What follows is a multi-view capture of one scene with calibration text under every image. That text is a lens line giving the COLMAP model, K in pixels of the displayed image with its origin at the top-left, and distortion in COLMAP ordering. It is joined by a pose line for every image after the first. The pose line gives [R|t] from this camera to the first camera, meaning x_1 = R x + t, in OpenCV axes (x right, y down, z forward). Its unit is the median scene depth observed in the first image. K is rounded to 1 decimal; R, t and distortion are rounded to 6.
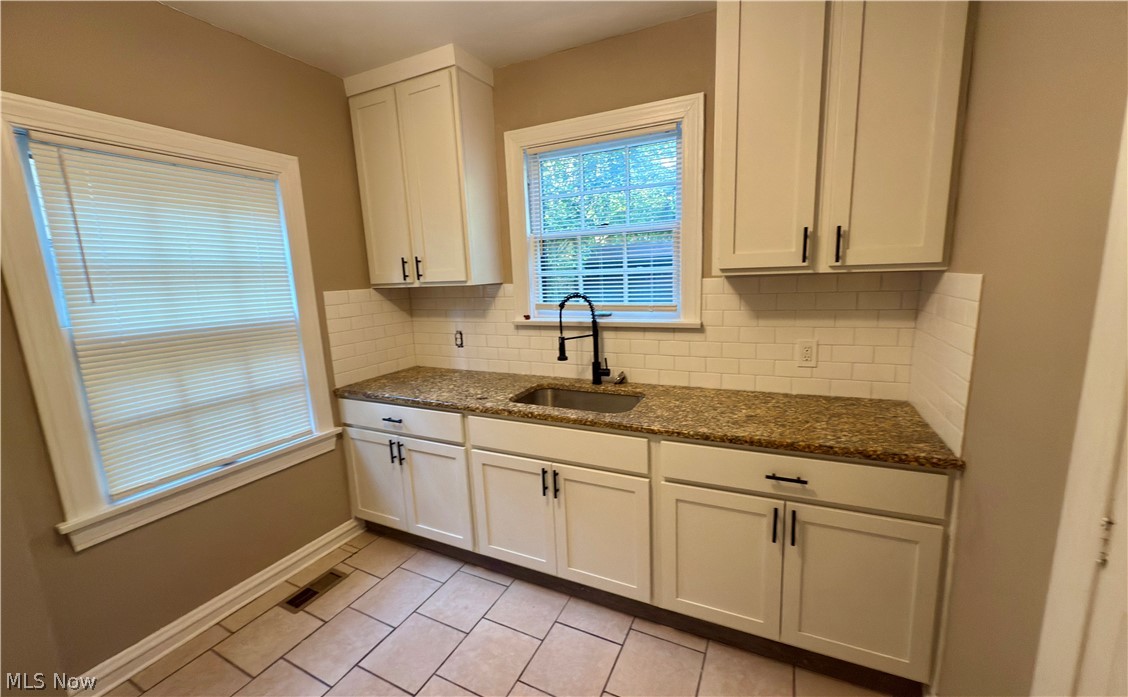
lens RADIAL K [[447.9, 0, 562.6], [0, 447.9, 349.6], [0, 0, 1]] dist [0.000677, 0.000070]
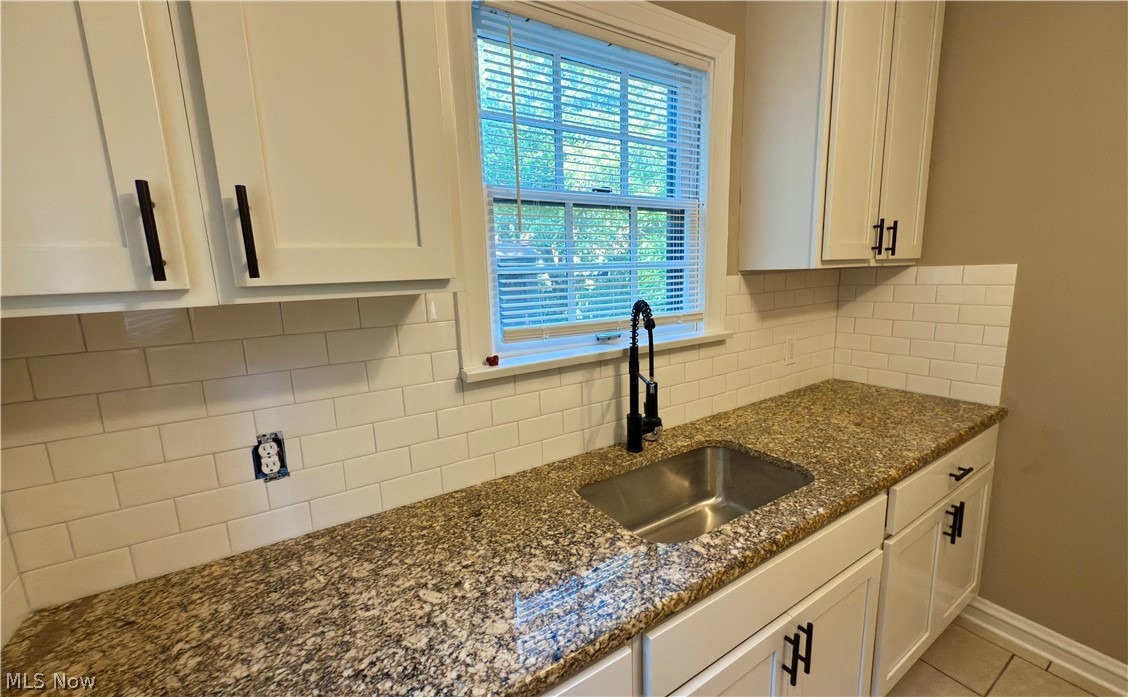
lens RADIAL K [[447.9, 0, 562.8], [0, 447.9, 350.1], [0, 0, 1]] dist [0.000677, 0.000070]
pose [[0.529434, -0.124485, 0.839168, -0.520690], [0.162779, 0.985702, 0.043524, -0.110703], [-0.832588, 0.113556, 0.542128, 0.822819]]
